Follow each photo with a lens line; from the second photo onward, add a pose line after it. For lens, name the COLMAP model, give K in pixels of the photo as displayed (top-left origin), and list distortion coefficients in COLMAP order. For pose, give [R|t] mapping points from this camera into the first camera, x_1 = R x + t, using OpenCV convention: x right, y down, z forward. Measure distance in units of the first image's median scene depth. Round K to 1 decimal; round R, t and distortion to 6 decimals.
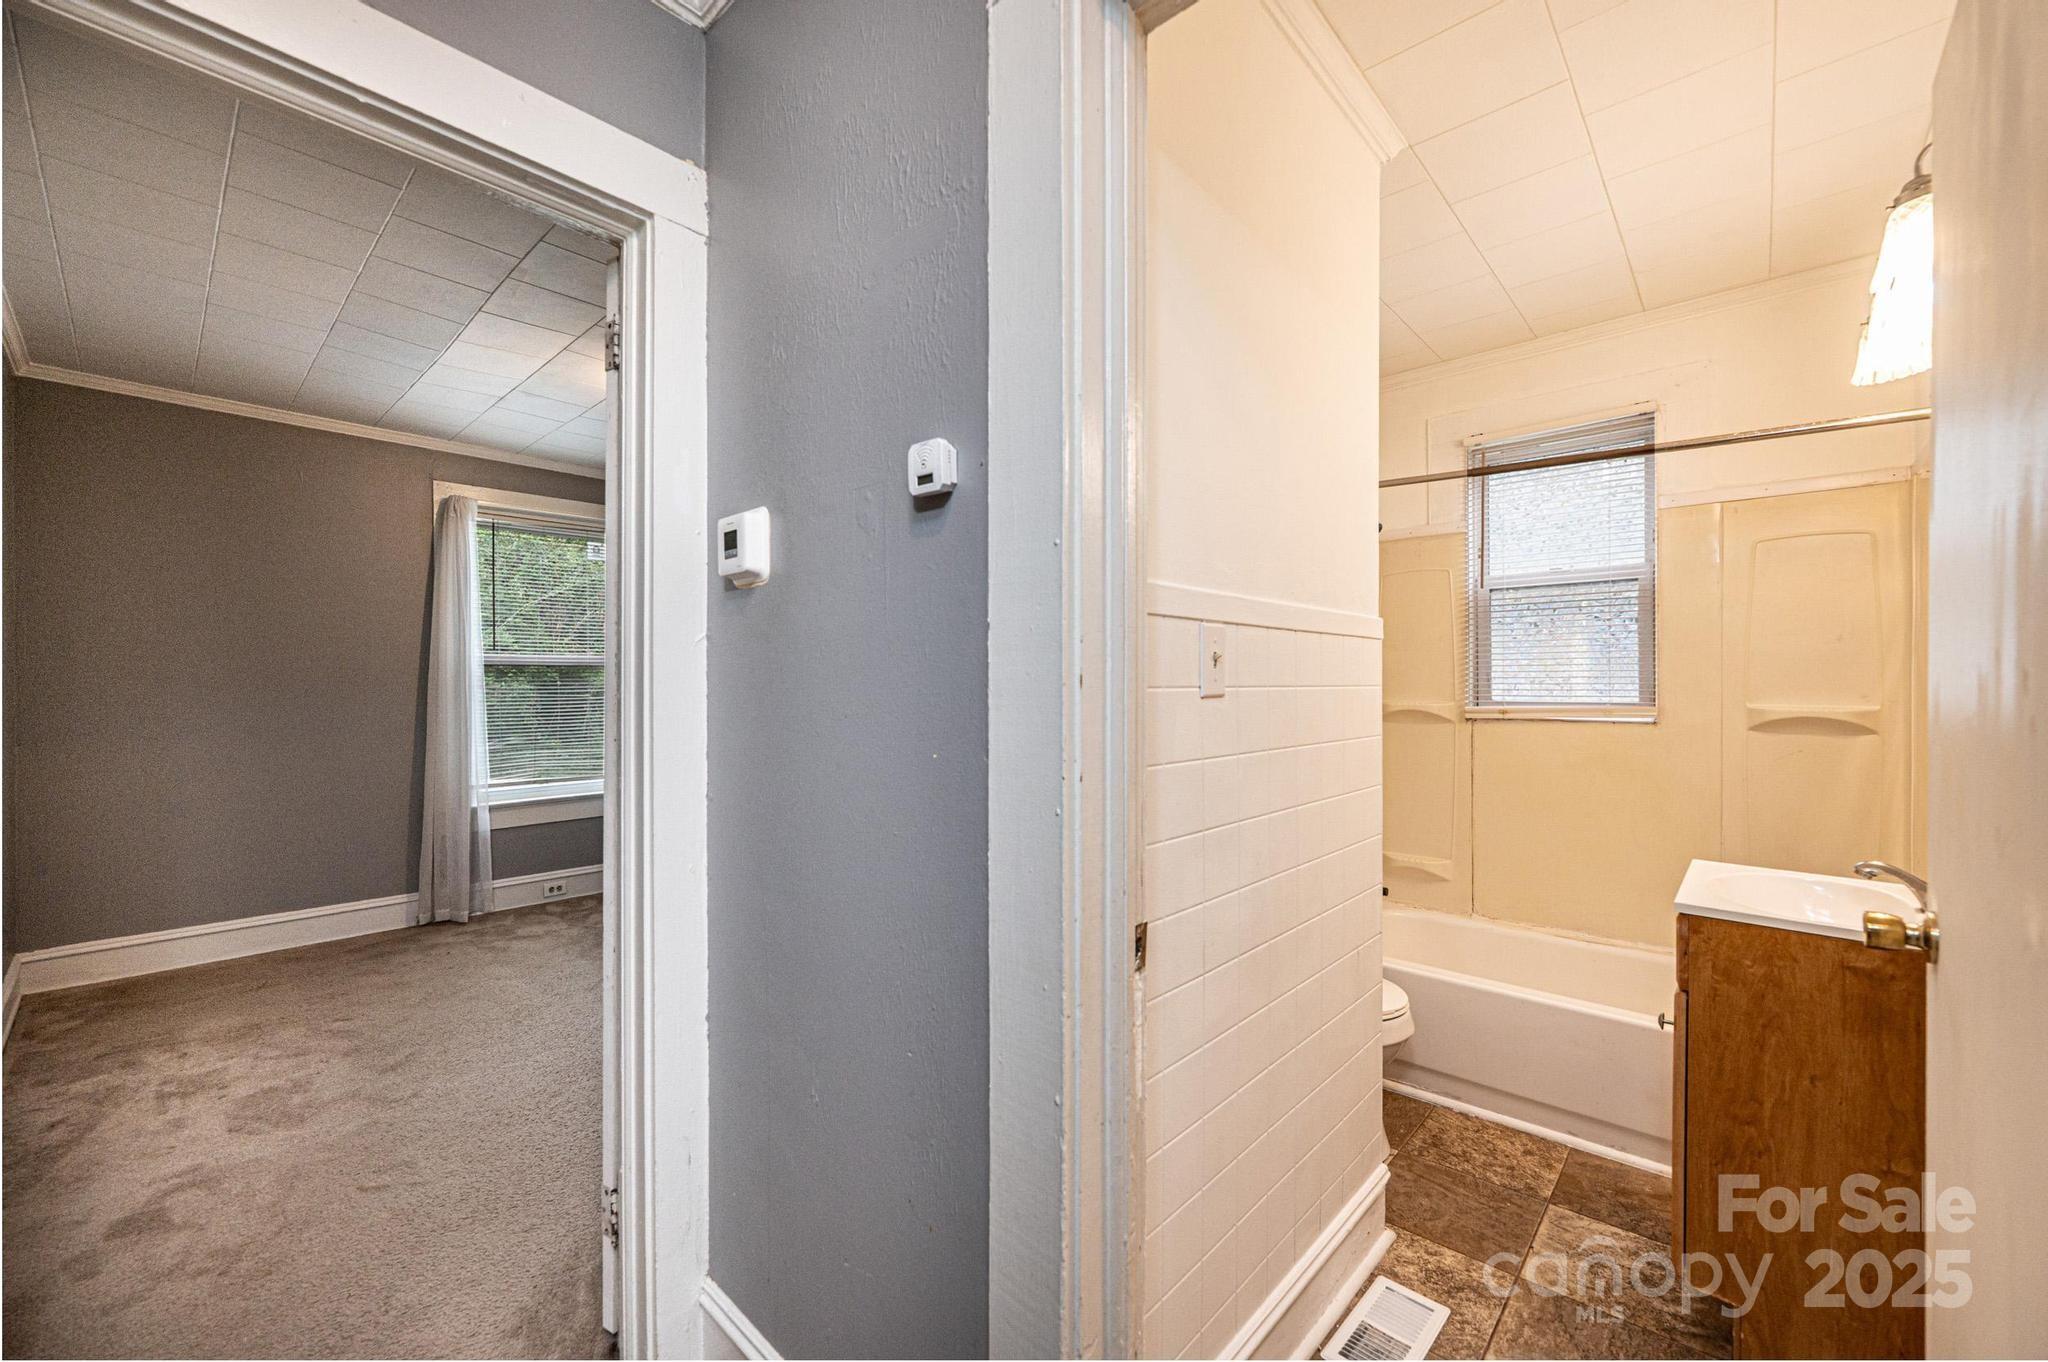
lens RADIAL K [[782.7, 0, 1030.6], [0, 782.7, 684.4], [0, 0, 1]] dist [-0.013083, 0.000780]
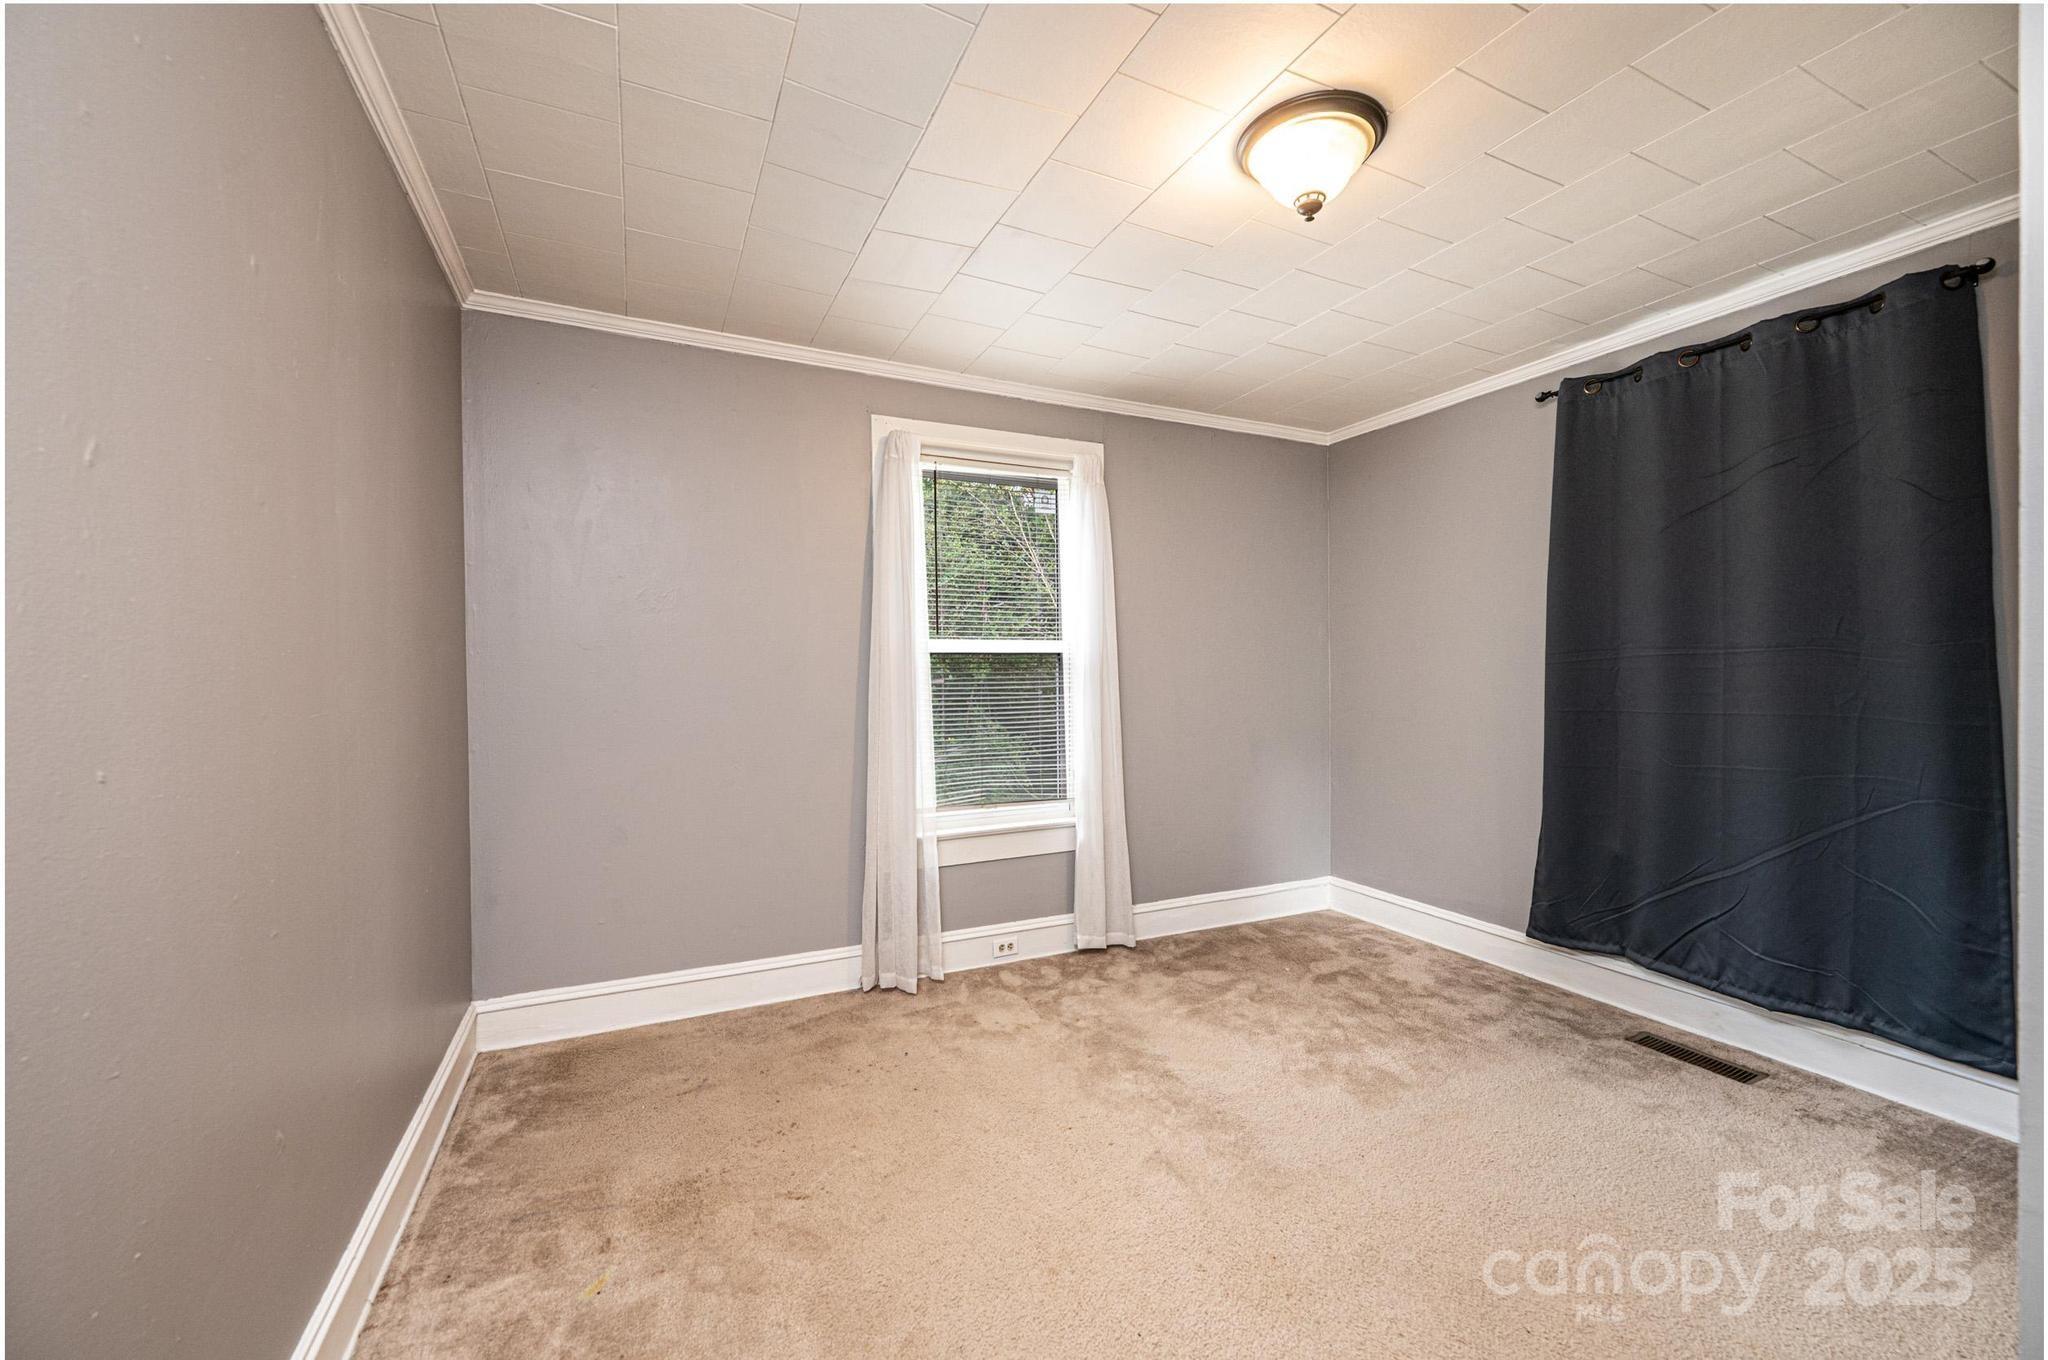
lens RADIAL K [[782.7, 0, 1014.1], [0, 782.7, 666.2], [0, 0, 1]] dist [-0.013083, 0.000780]
pose [[0.917874, -0.010060, -0.396745, -0.336783], [0.004742, 0.999885, -0.014383, 0.002552], [0.396845, 0.011320, 0.917816, 0.343113]]
